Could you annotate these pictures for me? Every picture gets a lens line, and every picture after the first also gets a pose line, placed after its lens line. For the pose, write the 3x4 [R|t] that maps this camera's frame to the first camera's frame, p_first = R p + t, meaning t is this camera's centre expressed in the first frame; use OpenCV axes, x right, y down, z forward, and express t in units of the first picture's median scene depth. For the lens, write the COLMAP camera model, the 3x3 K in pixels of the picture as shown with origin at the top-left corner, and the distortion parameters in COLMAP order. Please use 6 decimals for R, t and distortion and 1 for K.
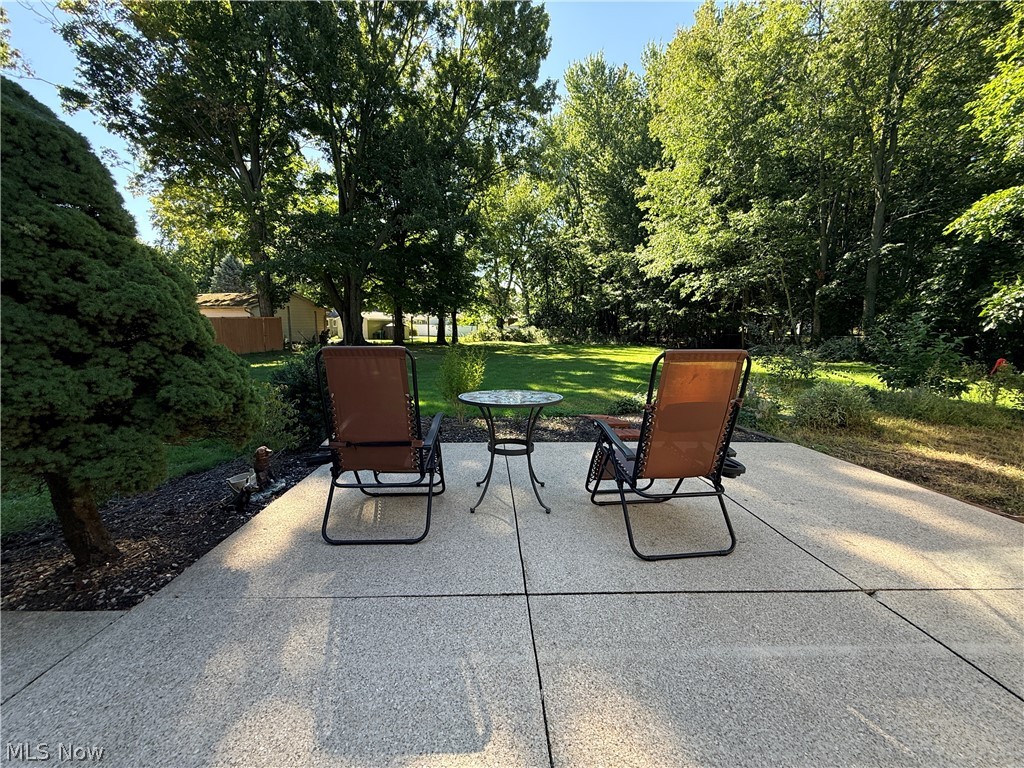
lens RADIAL K [[485.7, 0, 512.0], [0, 485.7, 384.0], [0, 0, 1]] dist [-0.023387, 0.013198]
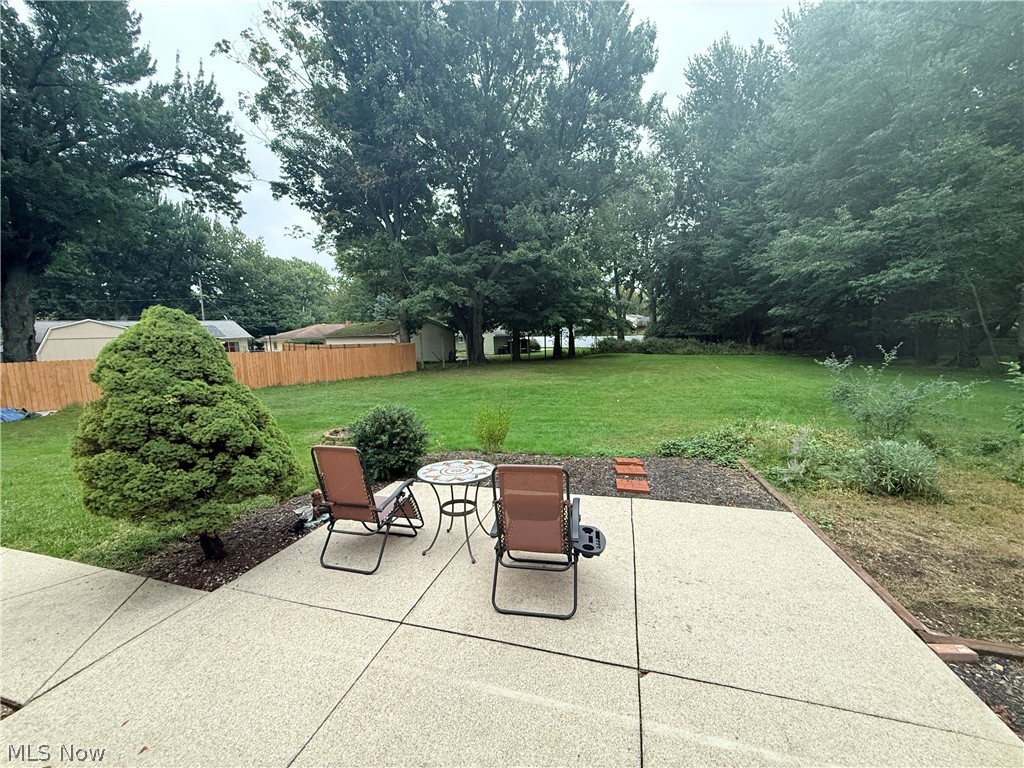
lens RADIAL K [[485.7, 0, 512.0], [0, 485.7, 384.0], [0, 0, 1]] dist [-0.023387, 0.013198]
pose [[0.933608, 0.020512, -0.357708, 0.218138], [-0.003686, 0.998857, 0.047657, -0.101717], [0.358277, -0.043174, 0.932617, -0.077320]]
